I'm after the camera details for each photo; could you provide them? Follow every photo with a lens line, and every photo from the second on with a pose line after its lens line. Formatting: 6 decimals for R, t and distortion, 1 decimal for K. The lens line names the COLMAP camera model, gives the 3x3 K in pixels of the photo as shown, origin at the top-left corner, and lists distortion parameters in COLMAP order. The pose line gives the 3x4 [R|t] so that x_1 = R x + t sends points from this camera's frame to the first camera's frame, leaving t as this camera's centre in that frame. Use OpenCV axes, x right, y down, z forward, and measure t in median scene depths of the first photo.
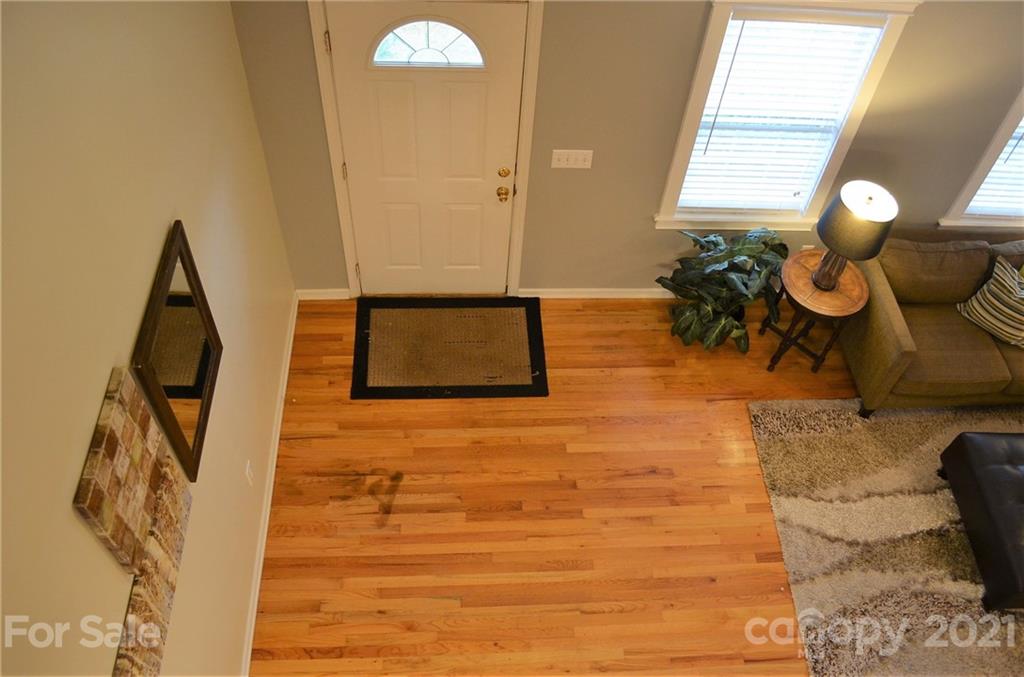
lens RADIAL K [[806.2, 0, 515.2], [0, 806.2, 344.3], [0, 0, 1]] dist [-0.084007, 0.007461]
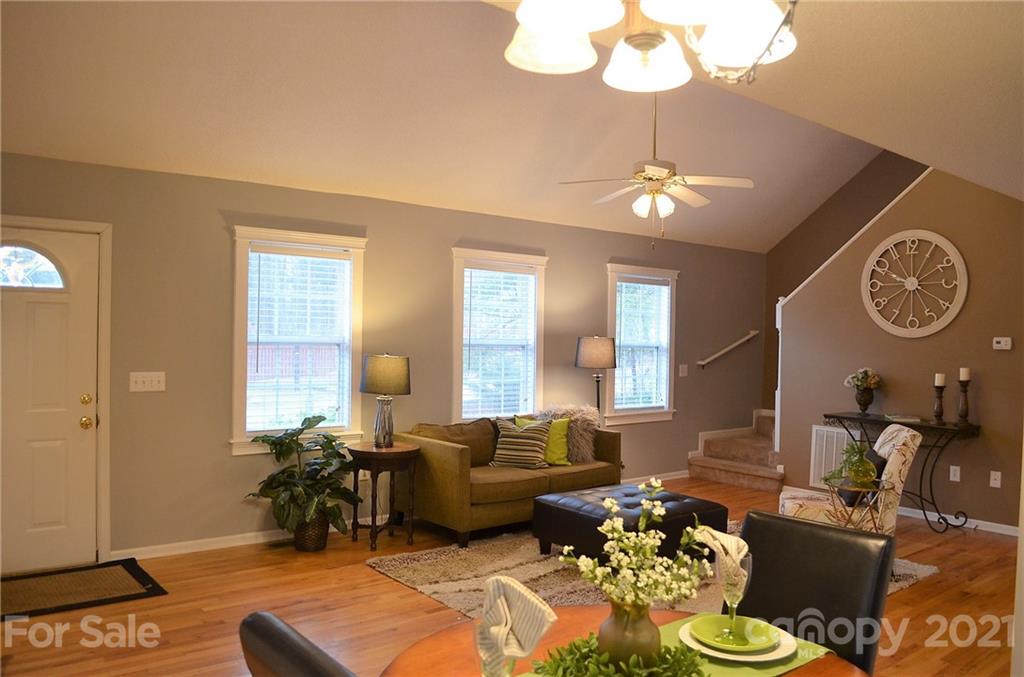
lens RADIAL K [[806.2, 0, 521.0], [0, 806.2, 341.8], [0, 0, 1]] dist [-0.084007, 0.007461]
pose [[0.801649, -0.042796, 0.596262, -0.173473], [0.490491, 0.617268, -0.615141, 0.690552], [-0.341728, 0.785588, 0.515823, 0.162924]]
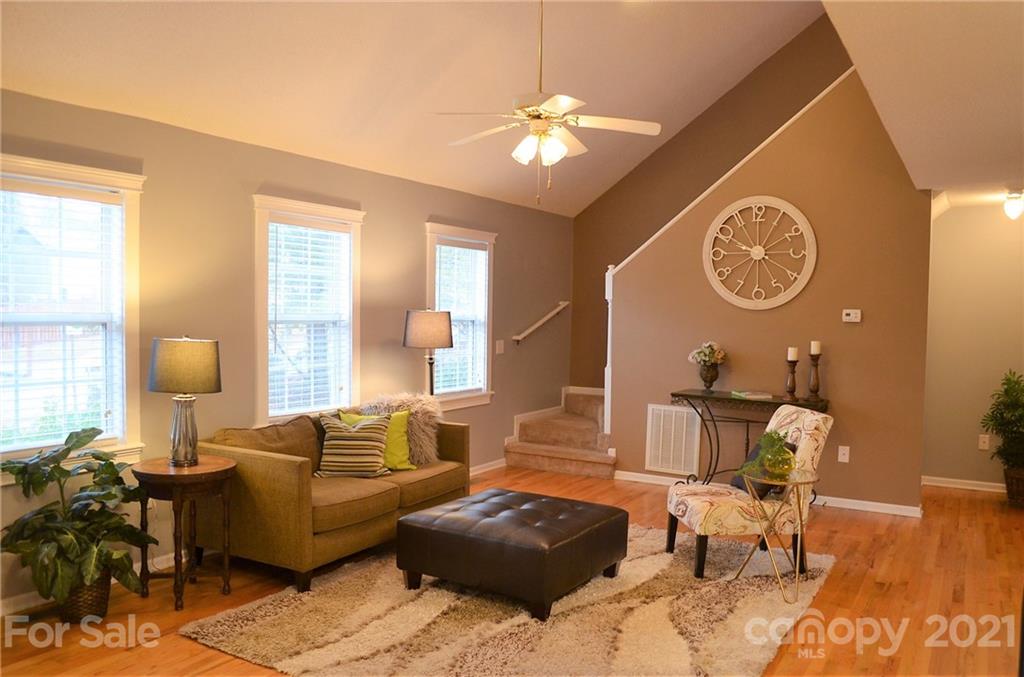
lens RADIAL K [[806.2, 0, 513.5], [0, 806.2, 354.9], [0, 0, 1]] dist [-0.084007, 0.007461]
pose [[0.547371, -0.090128, 0.832023, -0.136478], [0.675561, 0.634391, -0.375718, 0.426485], [-0.493965, 0.767740, 0.408135, 0.365180]]
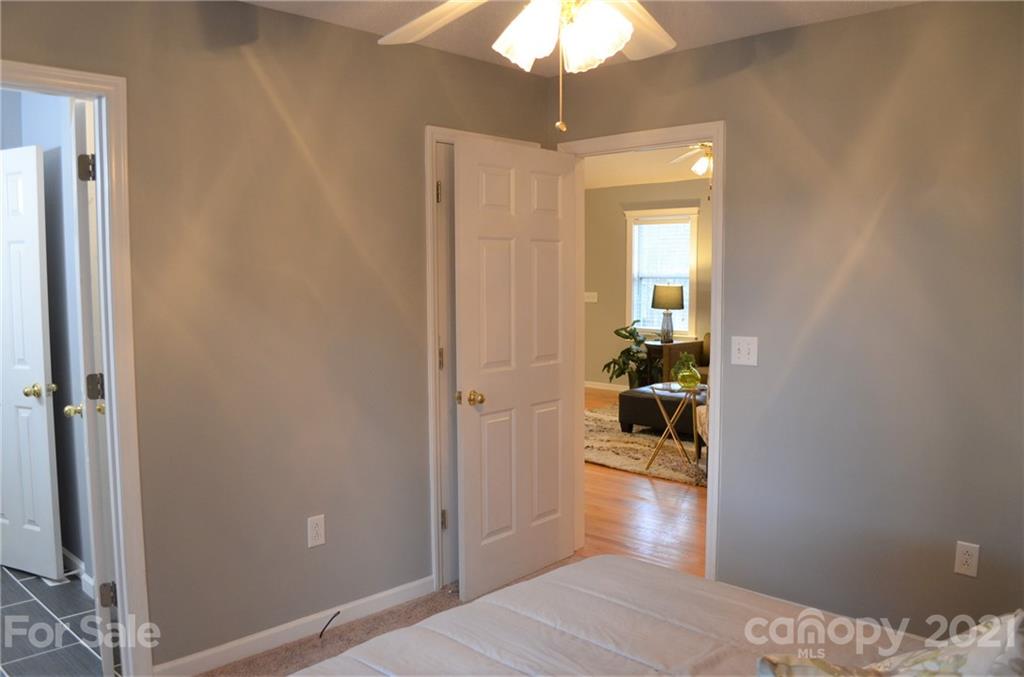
lens RADIAL K [[806.2, 0, 508.6], [0, 806.2, 348.2], [0, 0, 1]] dist [-0.084007, 0.007461]
pose [[0.696224, 0.016305, -0.717639, 1.523455], [-0.554163, 0.647662, -0.522912, 1.164782], [0.456262, 0.761753, 0.459954, -0.059778]]
